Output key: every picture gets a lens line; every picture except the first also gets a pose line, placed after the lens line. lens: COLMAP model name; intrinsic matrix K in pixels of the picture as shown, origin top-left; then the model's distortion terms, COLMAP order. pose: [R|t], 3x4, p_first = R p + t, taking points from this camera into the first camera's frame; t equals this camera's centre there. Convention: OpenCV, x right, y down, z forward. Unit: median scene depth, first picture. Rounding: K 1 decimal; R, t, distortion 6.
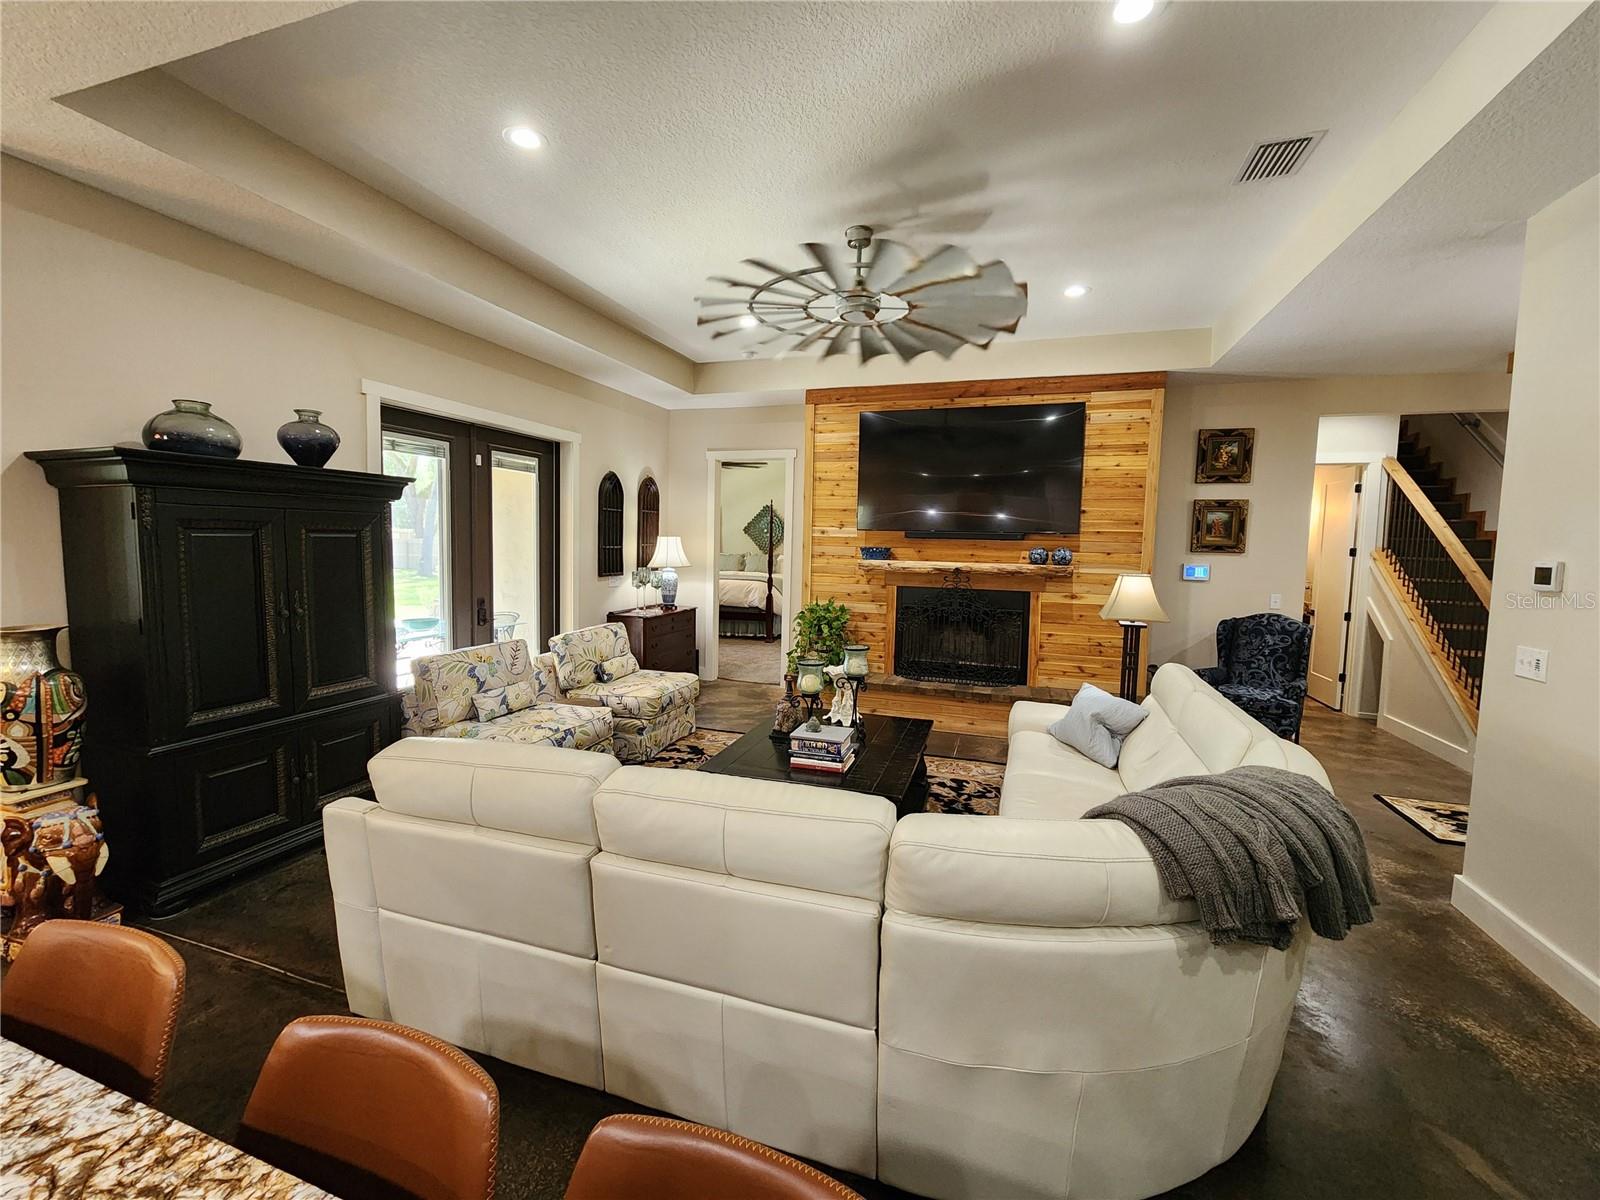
lens RADIAL K [[651.3, 0, 801.2], [0, 651.3, 590.9], [0, 0, 1]] dist [0.000665, 0.000618]
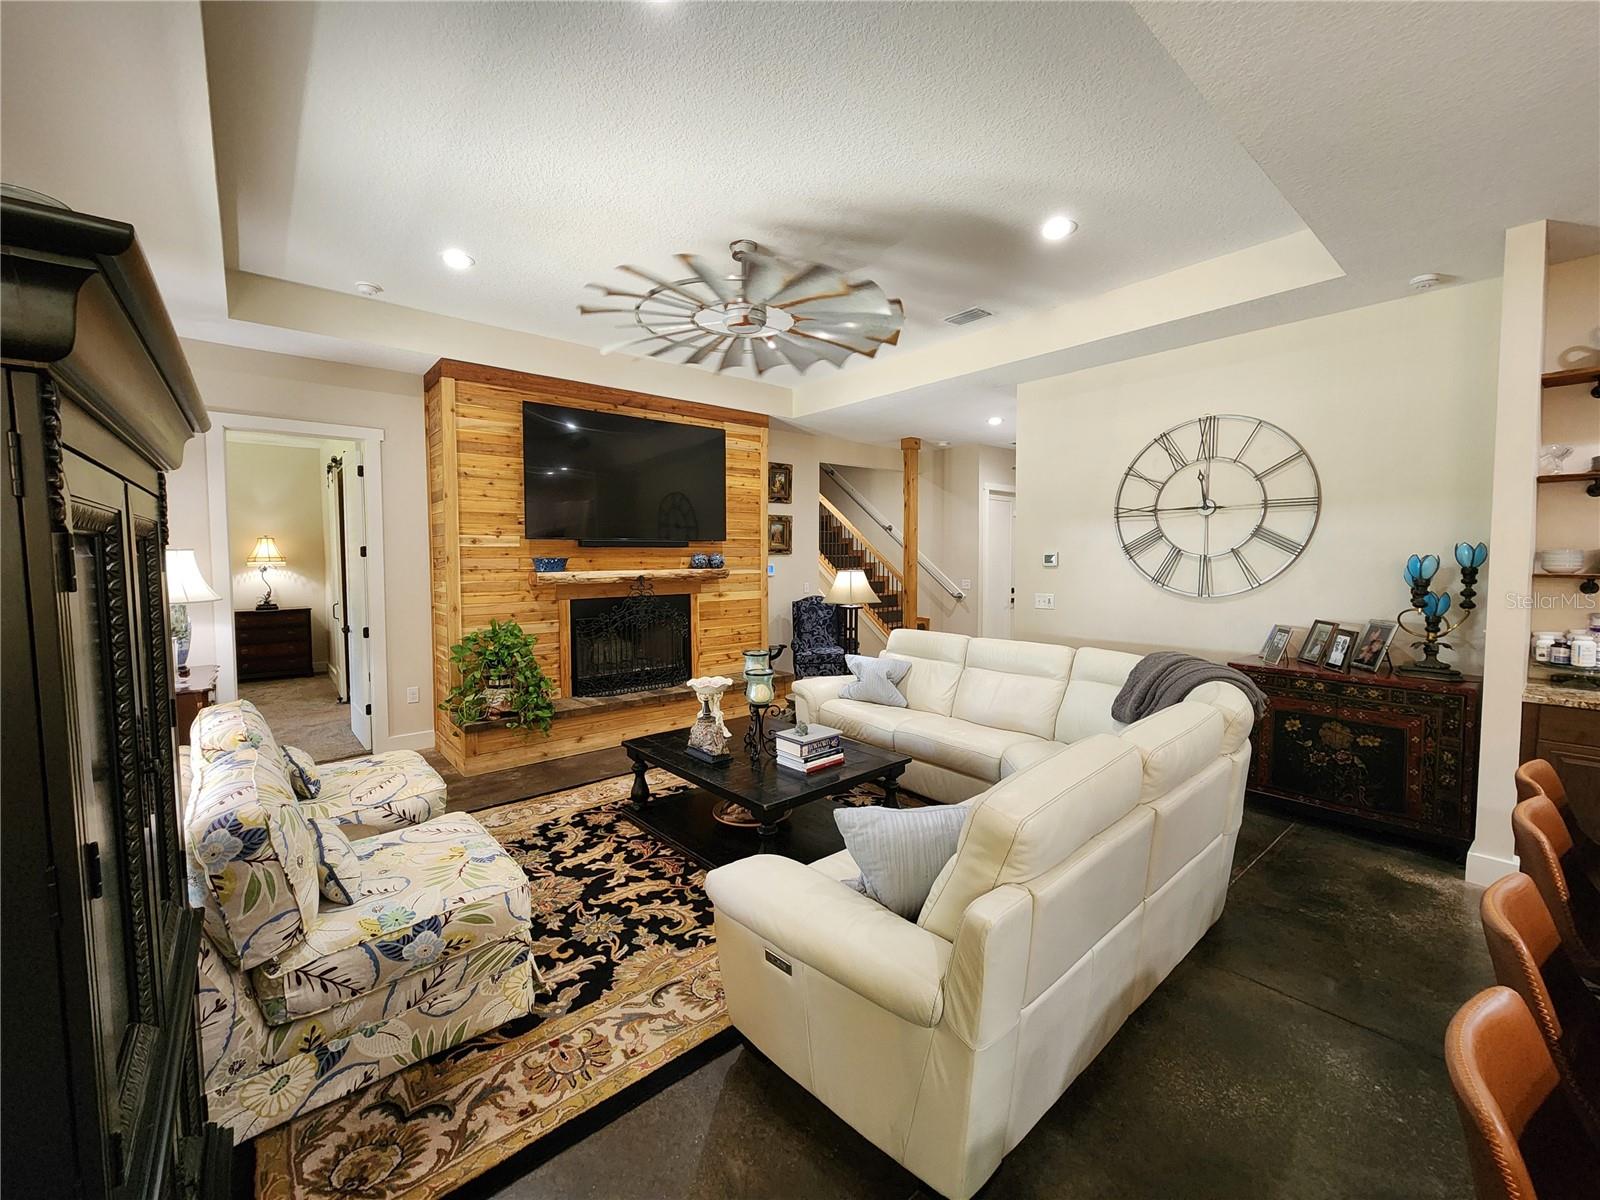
lens RADIAL K [[651.3, 0, 796.7], [0, 651.3, 591.2], [0, 0, 1]] dist [0.000665, 0.000618]
pose [[0.519439, -0.072494, 0.851427, -0.498842], [0.081866, 0.996033, 0.034862, -0.027138], [-0.850577, 0.051594, 0.523313, 0.273172]]
